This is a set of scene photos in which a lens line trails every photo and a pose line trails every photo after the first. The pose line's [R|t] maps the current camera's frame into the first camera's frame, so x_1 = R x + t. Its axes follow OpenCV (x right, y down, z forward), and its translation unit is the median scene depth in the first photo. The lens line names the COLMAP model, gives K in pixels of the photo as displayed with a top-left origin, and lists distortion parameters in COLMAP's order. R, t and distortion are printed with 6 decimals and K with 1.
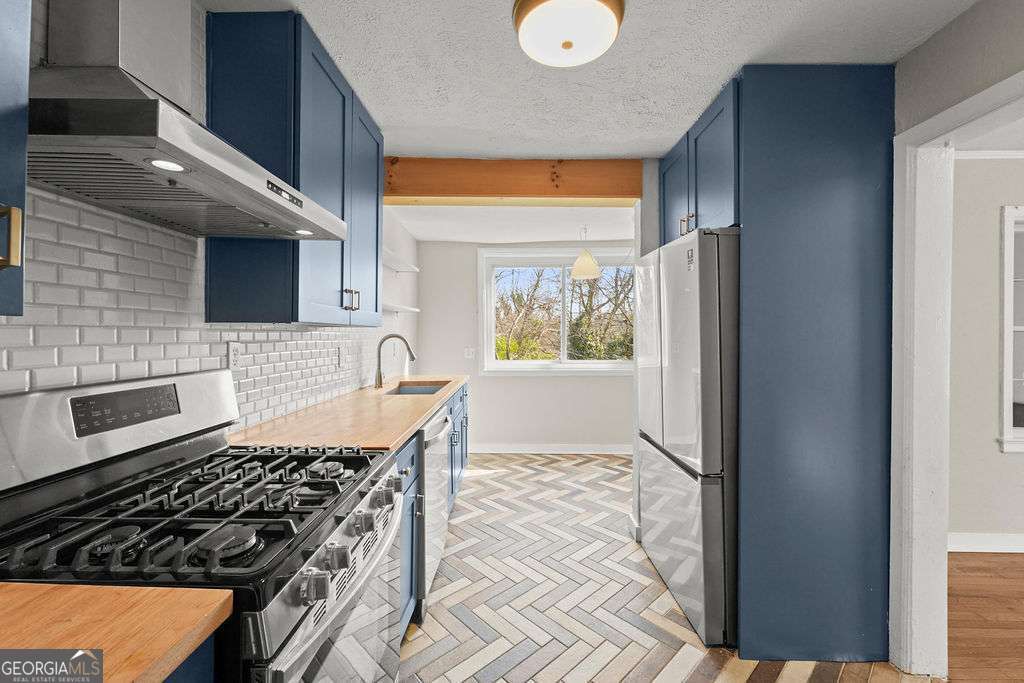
lens RADIAL K [[420.5, 0, 508.4], [0, 420.5, 330.6], [0, 0, 1]] dist [0.002471, 0.000324]
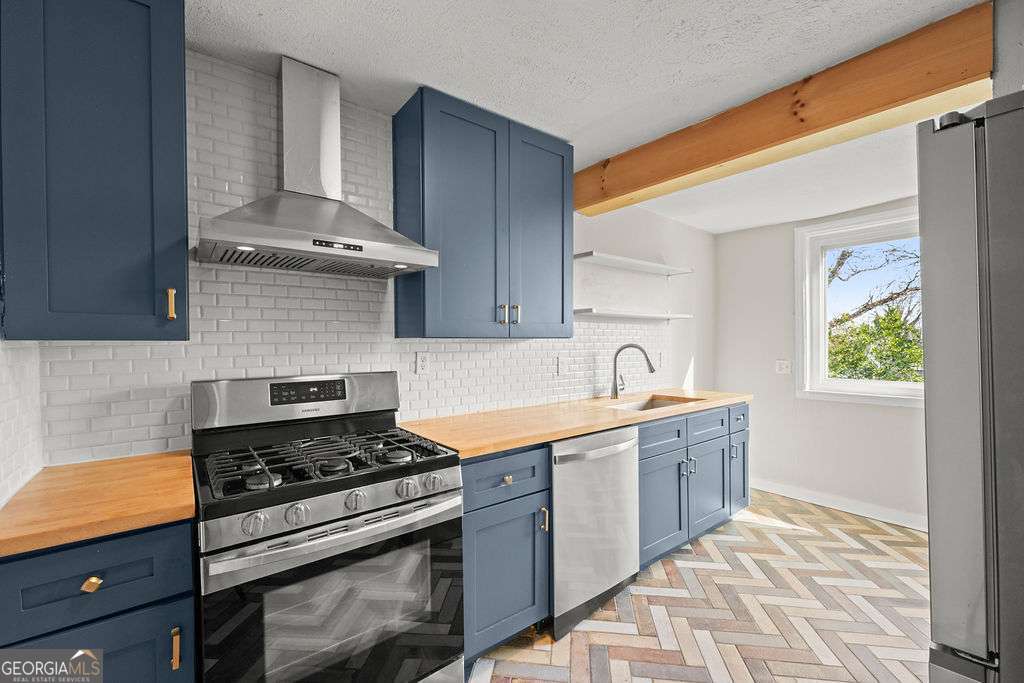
lens RADIAL K [[420.5, 0, 511.5], [0, 420.5, 347.0], [0, 0, 1]] dist [0.002471, 0.000324]
pose [[0.634526, 0.003120, -0.772895, 0.383002], [0.013739, 0.999788, 0.015315, -0.003849], [0.772780, -0.020336, 0.634349, 0.247925]]
